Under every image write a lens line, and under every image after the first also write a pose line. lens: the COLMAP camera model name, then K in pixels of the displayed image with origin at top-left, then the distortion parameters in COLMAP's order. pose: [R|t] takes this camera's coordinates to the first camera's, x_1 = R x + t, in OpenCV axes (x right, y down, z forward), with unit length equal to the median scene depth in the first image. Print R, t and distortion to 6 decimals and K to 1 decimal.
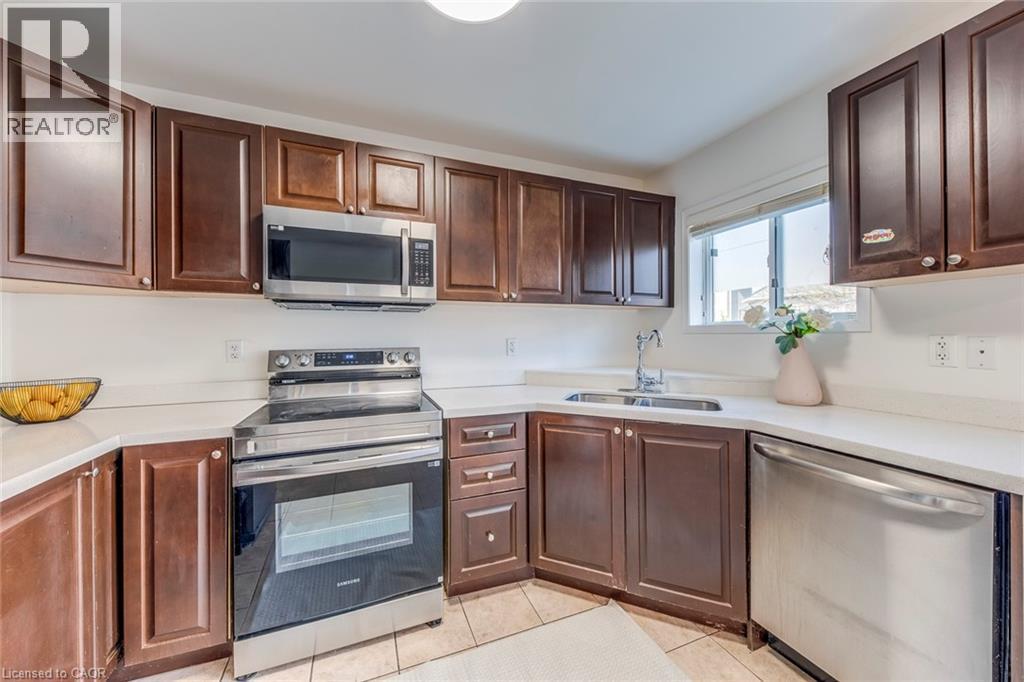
lens RADIAL K [[370.8, 0, 505.0], [0, 370.8, 337.1], [0, 0, 1]] dist [0.018694, -0.006431]
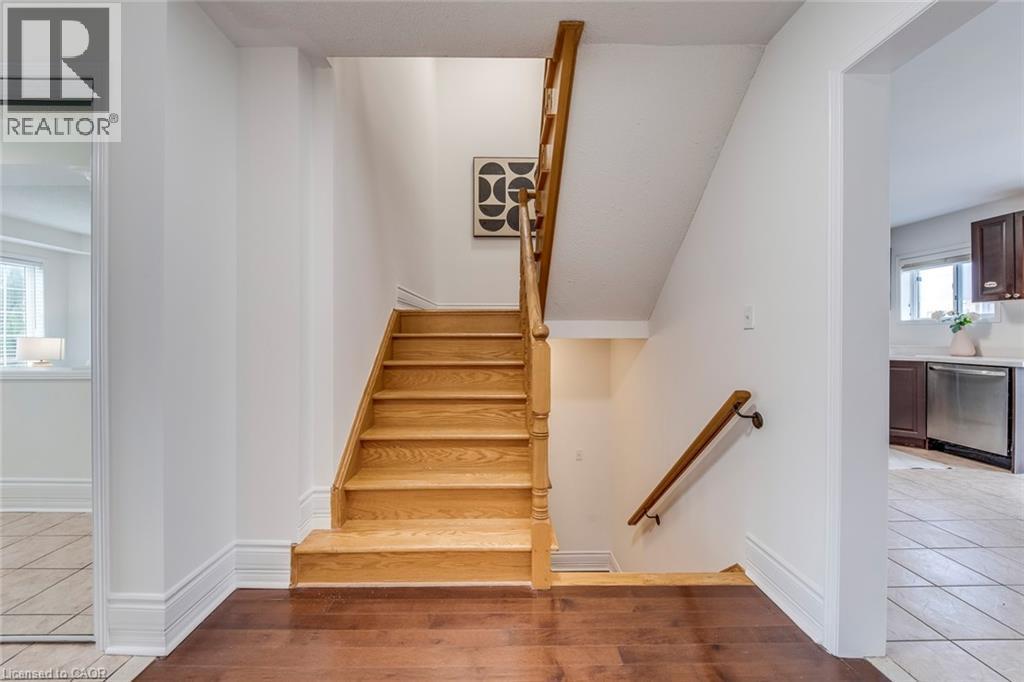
lens RADIAL K [[379.7, 0, 512.3], [0, 379.7, 335.5], [0, 0, 1]] dist [0.013813, -0.006820]
pose [[0.937359, 0.005328, -0.348325, -0.838202], [-0.005235, 0.999986, 0.001207, 0.066994], [0.348327, 0.000693, 0.937373, -1.870326]]
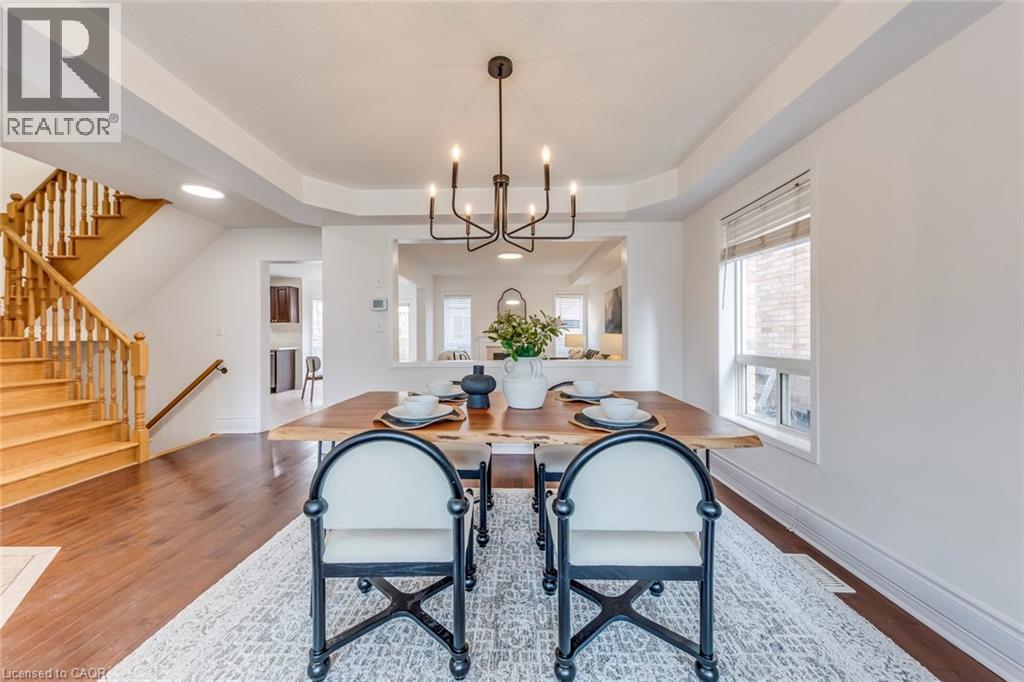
lens RADIAL K [[370.8, 0, 505.0], [0, 370.8, 337.1], [0, 0, 1]] dist [0.018694, -0.006431]
pose [[0.380223, 0.001044, 0.924894, -2.164099], [0.004232, 0.999987, -0.002868, 0.073703], [-0.924885, 0.005004, 0.380213, -3.390680]]
